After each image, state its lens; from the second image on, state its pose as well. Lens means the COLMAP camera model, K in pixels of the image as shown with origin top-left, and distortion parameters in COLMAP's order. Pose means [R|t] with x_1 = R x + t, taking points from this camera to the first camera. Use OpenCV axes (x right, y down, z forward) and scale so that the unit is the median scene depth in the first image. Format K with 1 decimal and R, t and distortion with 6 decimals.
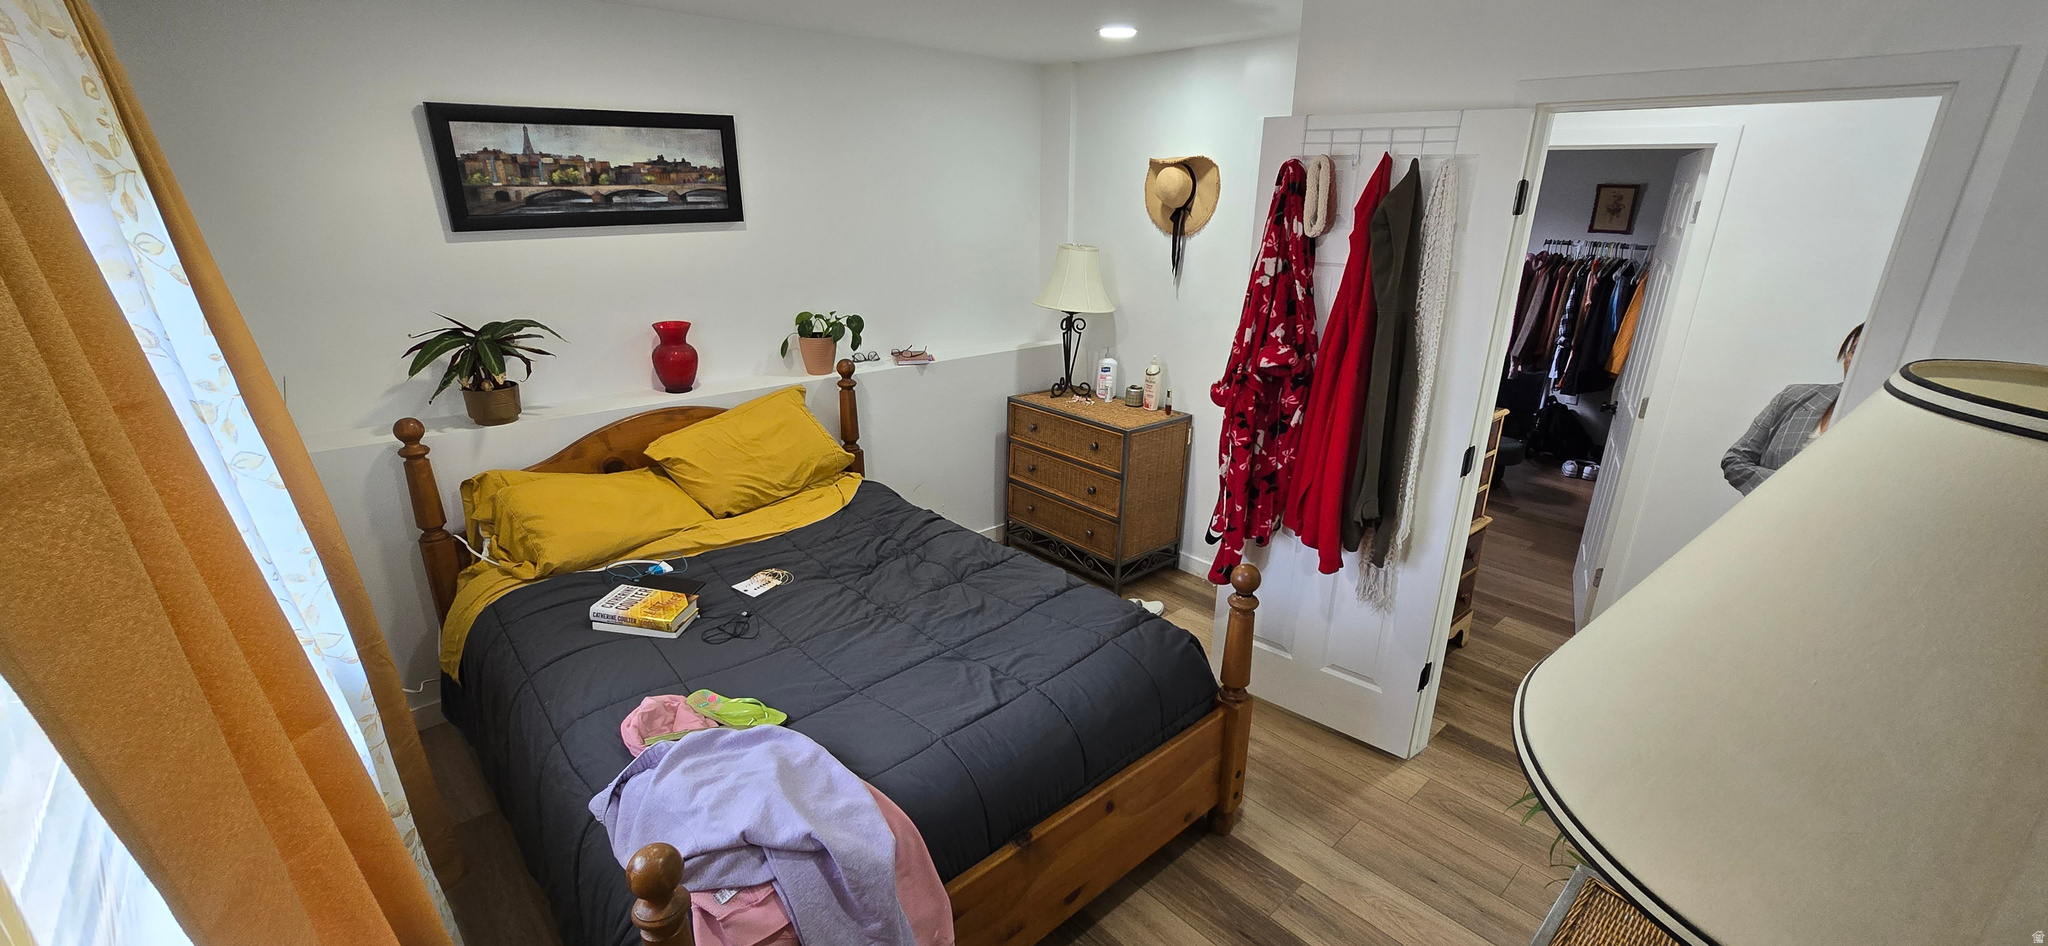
lens RADIAL K [[833.1, 0, 1023.1], [0, 833.1, 479.3], [0, 0, 1]] dist [-0.008368, 0.000078]
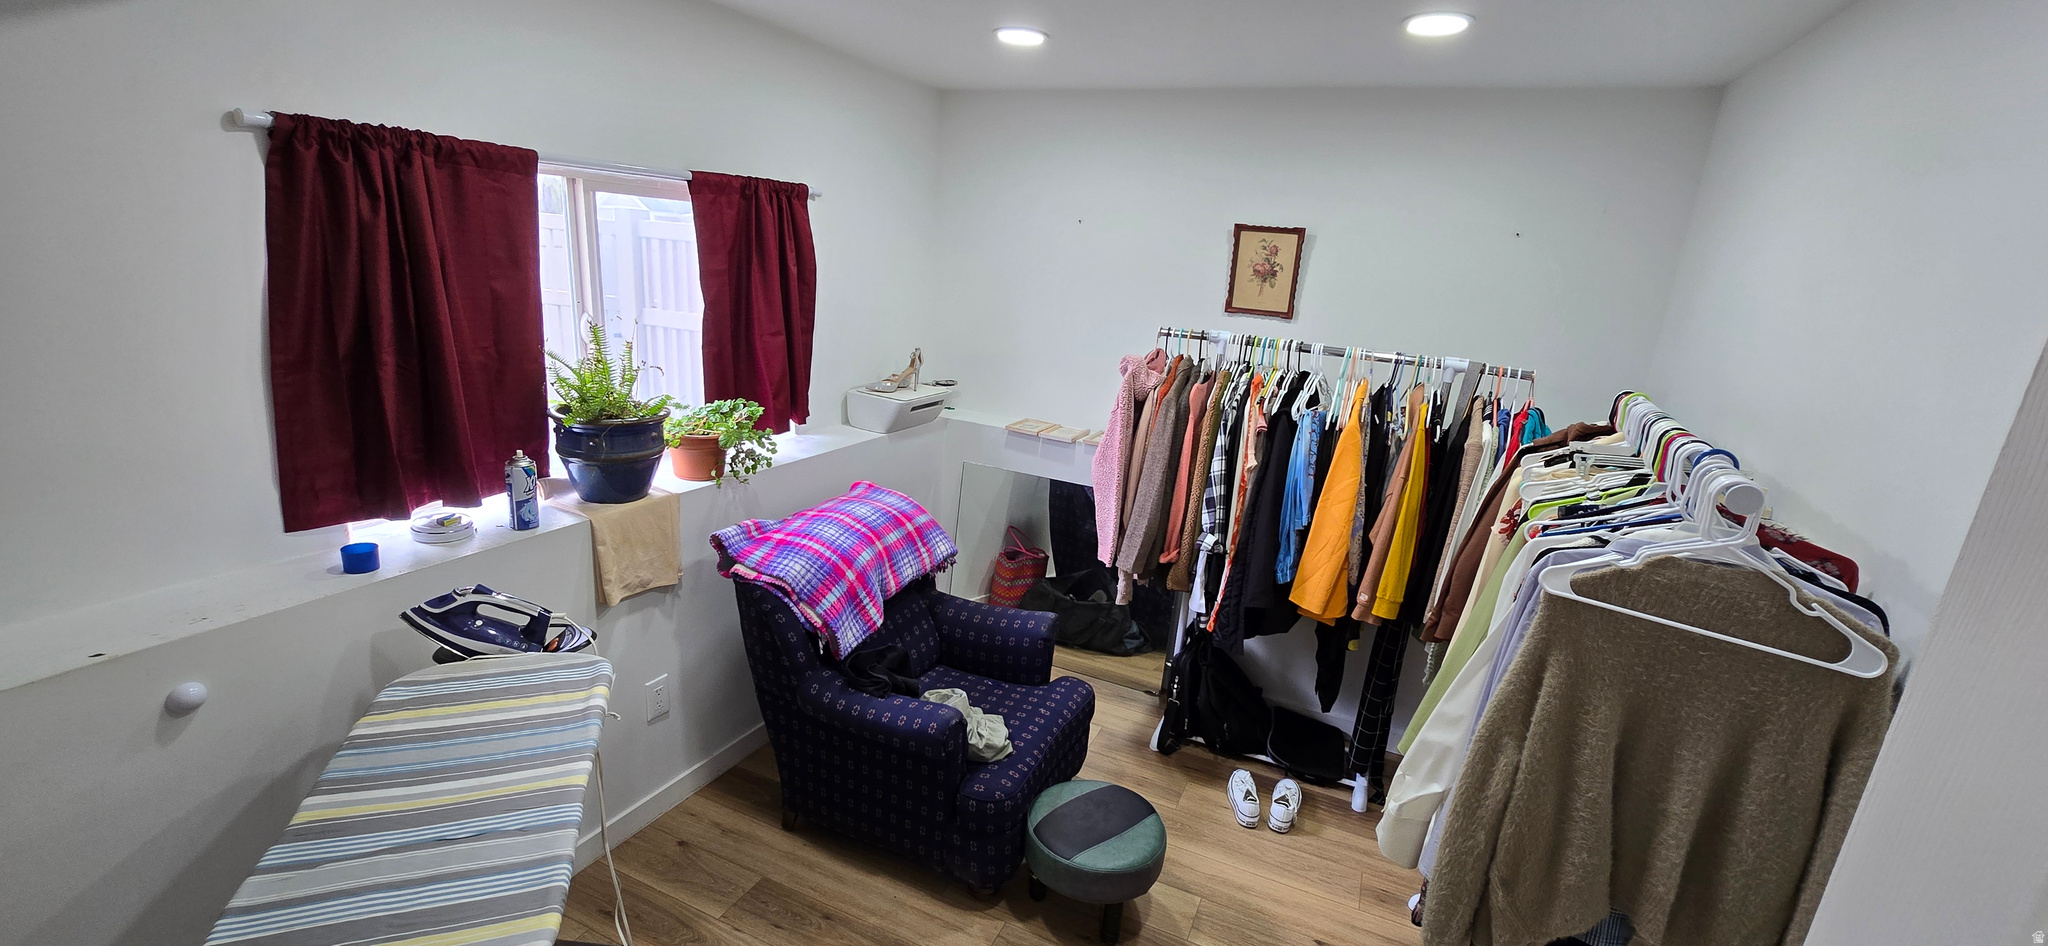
lens RADIAL K [[833.1, 0, 1021.5], [0, 833.1, 477.8], [0, 0, 1]] dist [-0.008368, 0.000078]
pose [[0.913355, -0.057758, 0.403047, 0.356352], [0.077583, 0.996439, -0.033020, -0.193567], [-0.399704, 0.061428, 0.914584, 0.597264]]
